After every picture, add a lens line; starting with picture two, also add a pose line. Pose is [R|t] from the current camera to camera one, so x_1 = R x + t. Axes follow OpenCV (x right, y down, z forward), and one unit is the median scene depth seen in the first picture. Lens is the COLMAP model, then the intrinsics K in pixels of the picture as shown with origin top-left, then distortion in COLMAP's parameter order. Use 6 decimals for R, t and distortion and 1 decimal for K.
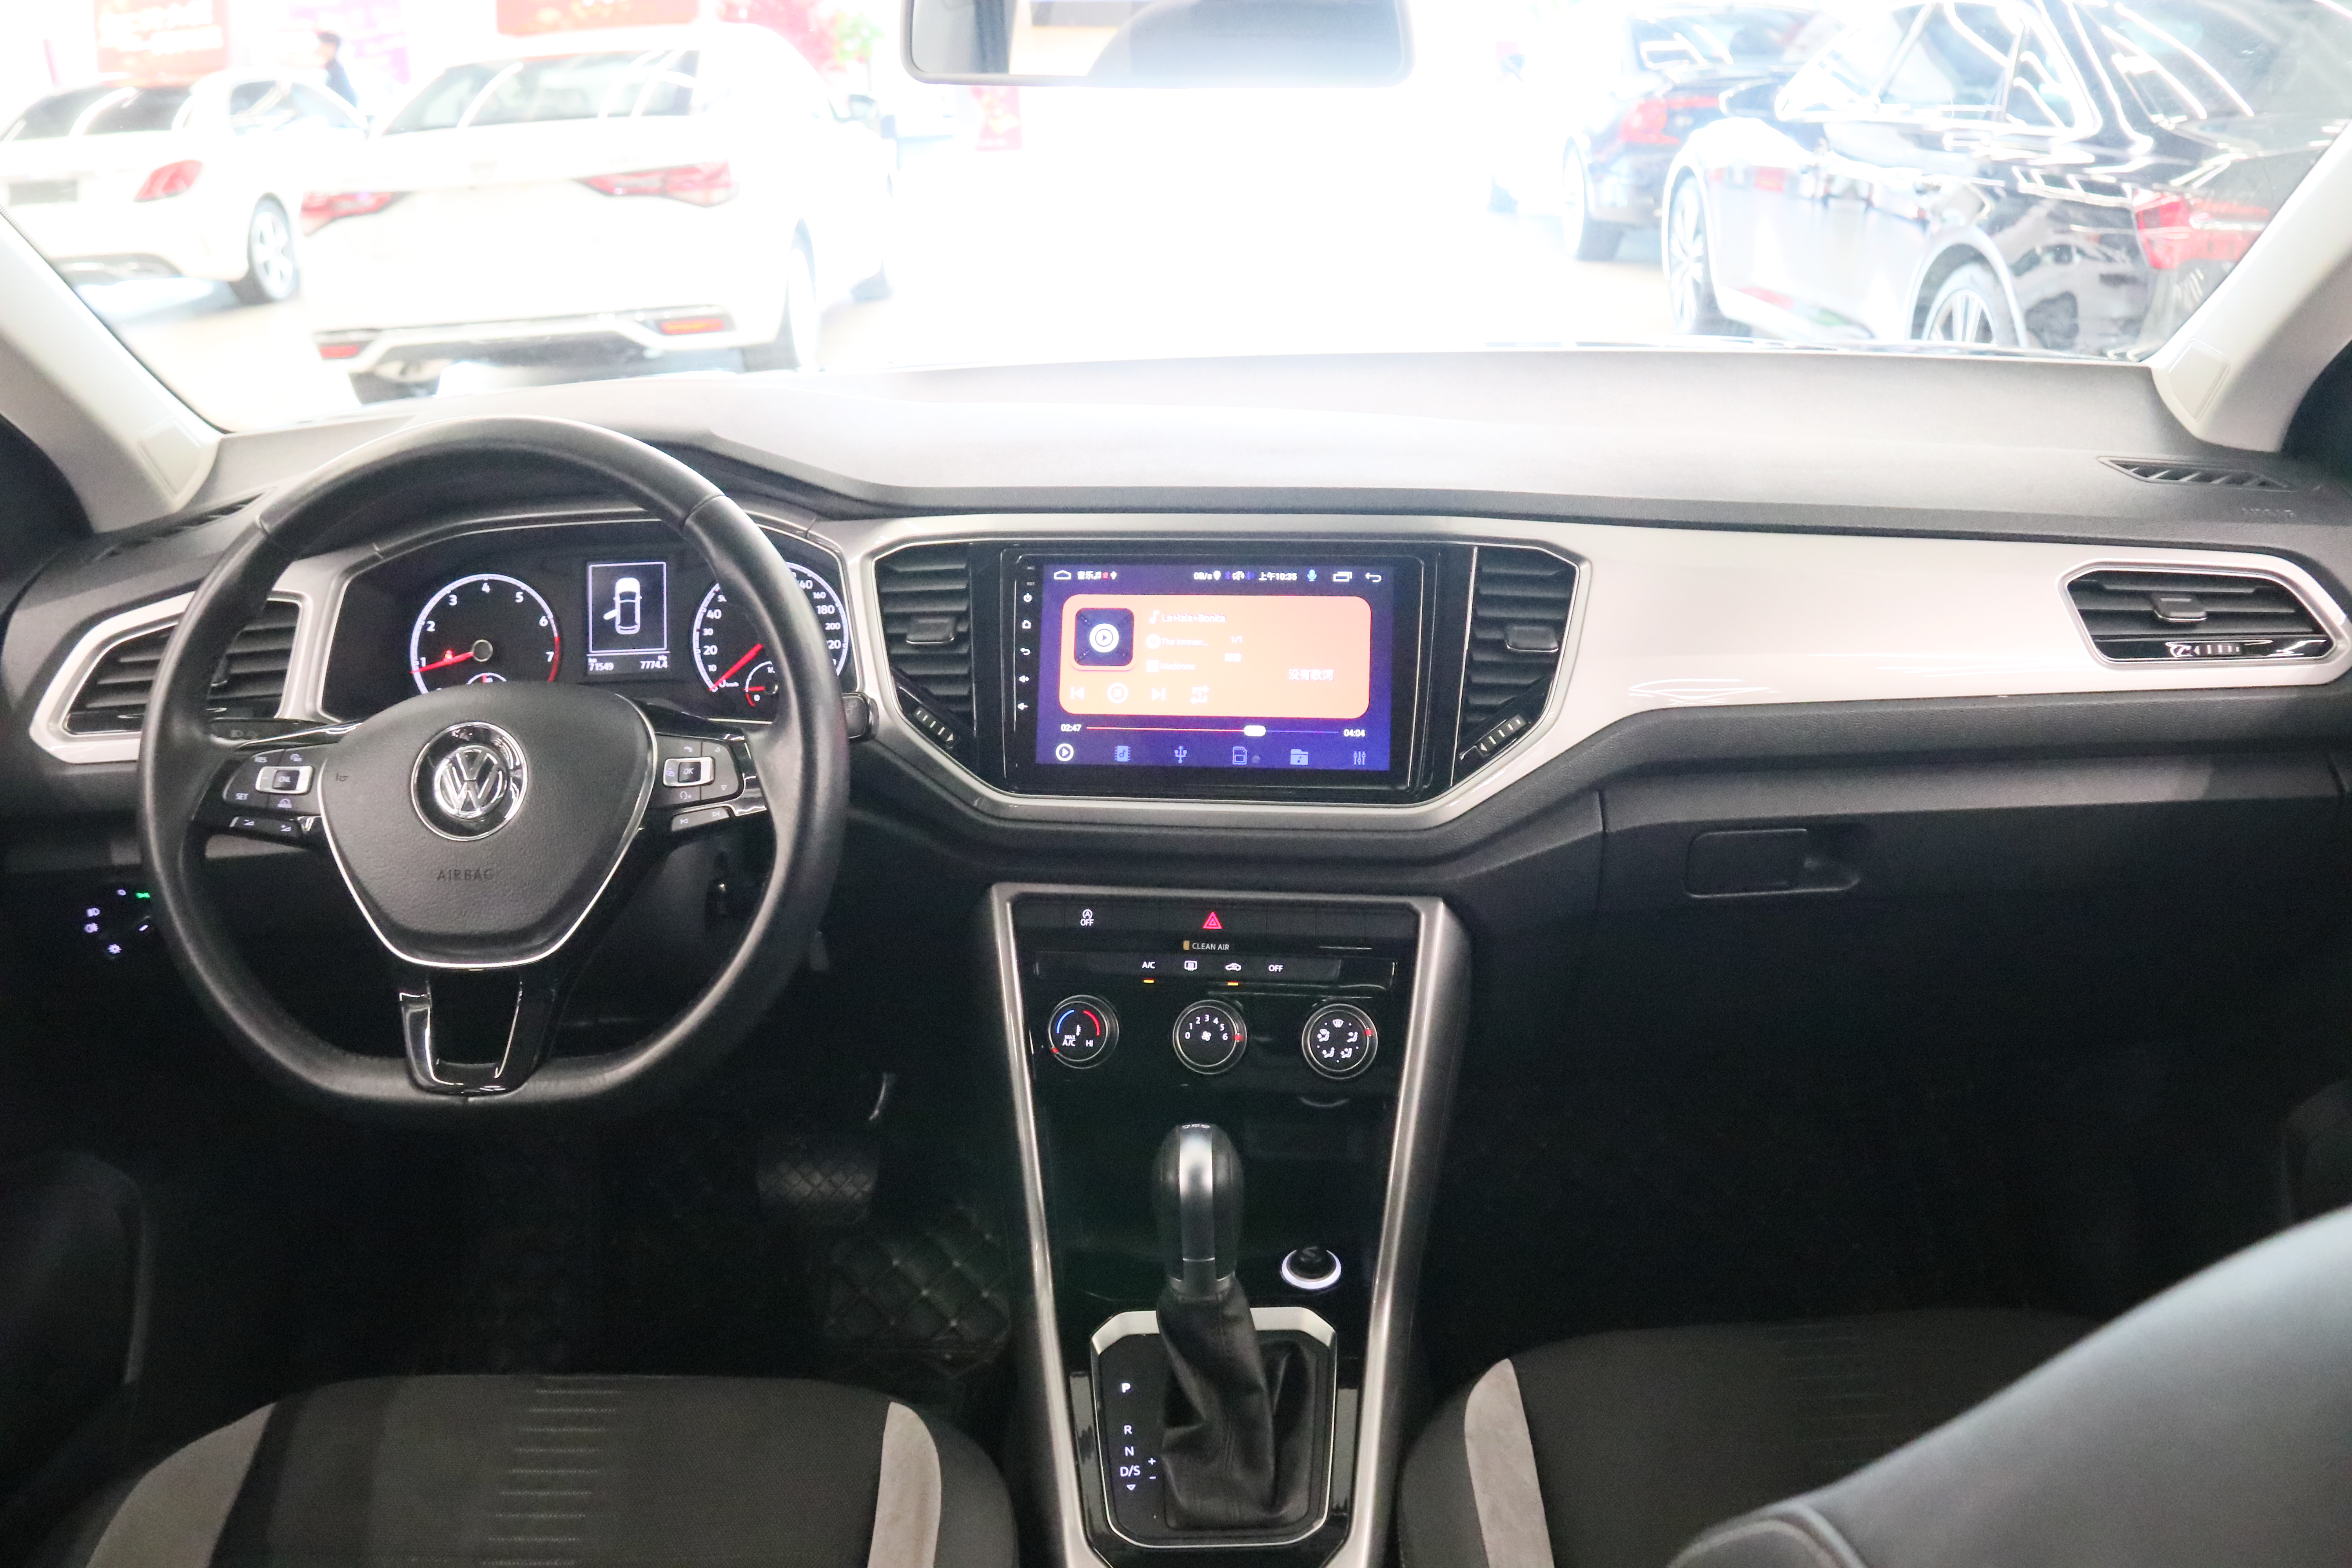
lens RADIAL K [[1950.7, 0, 1240.8], [0, 1950.7, 751.0], [0, 0, 1]] dist [-0.189896, 0.125032]
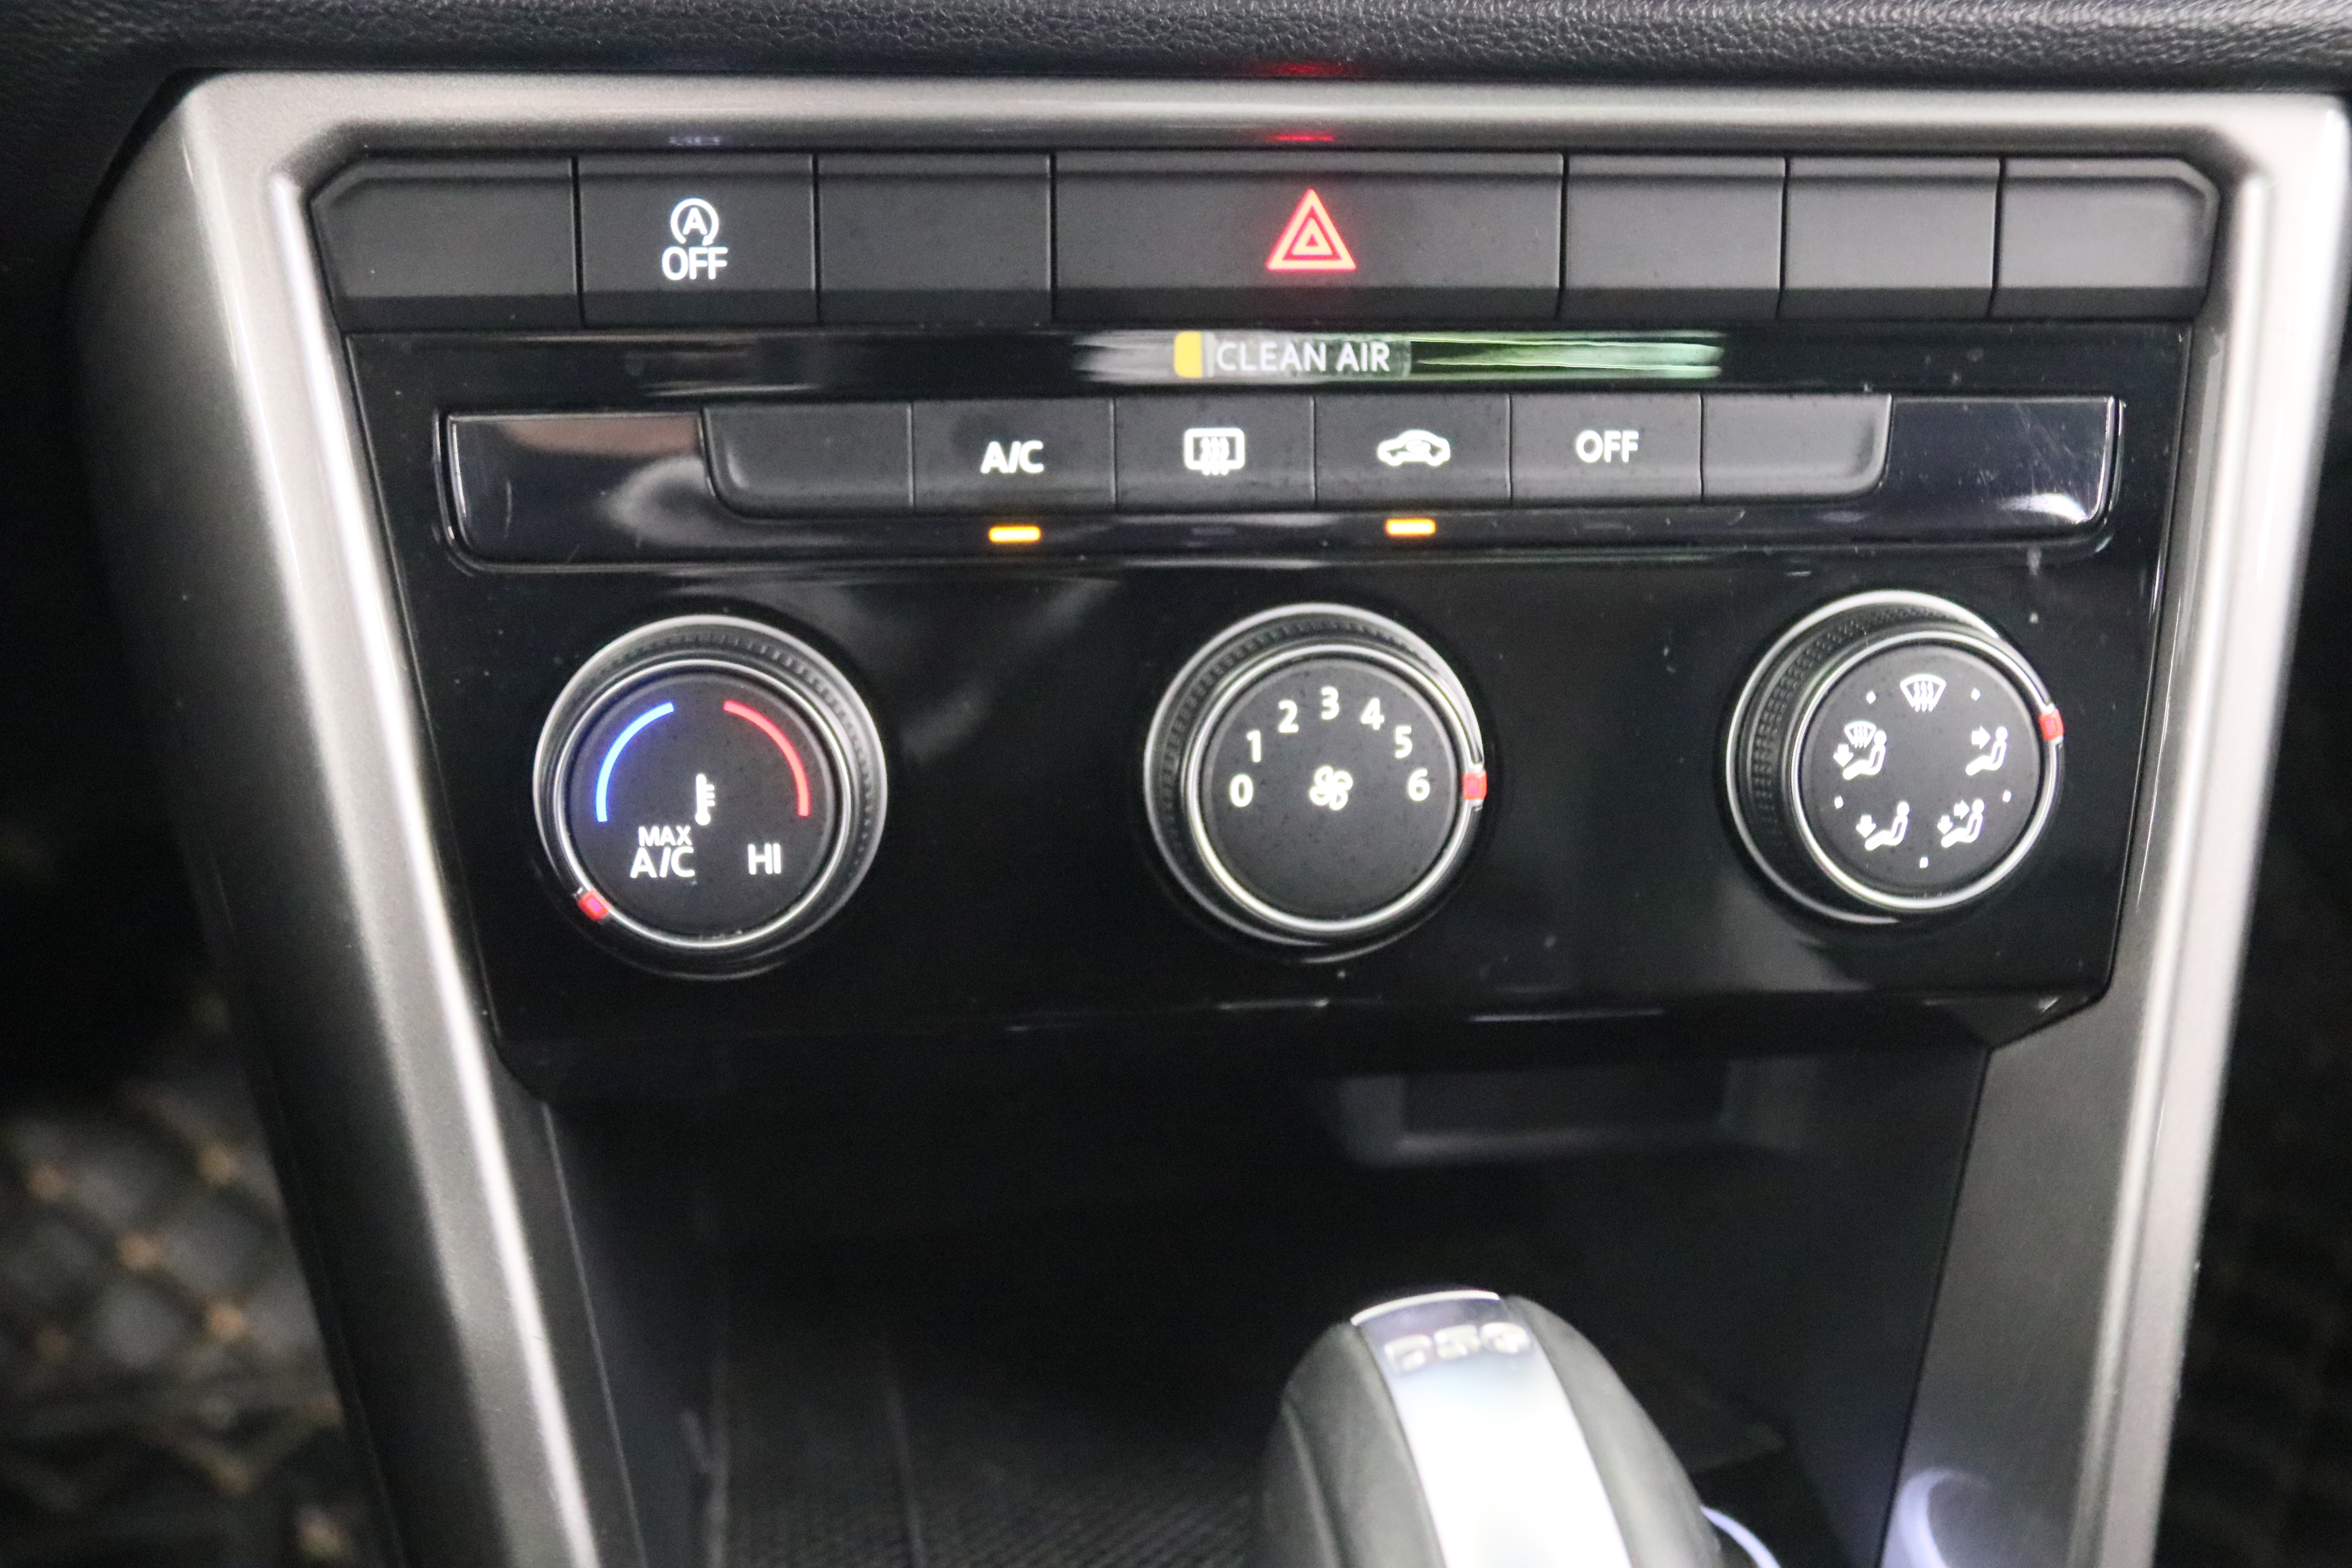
lens RADIAL K [[2422.2, 0, 1183.6], [0, 2422.2, 645.9], [0, 0, 1]] dist [-0.013258, 0.004493]
pose [[0.970873, -0.070381, 0.229025, -0.090959], [0.007150, 0.963967, 0.265926, 0.060096], [-0.239489, -0.256543, 0.936392, 0.744511]]
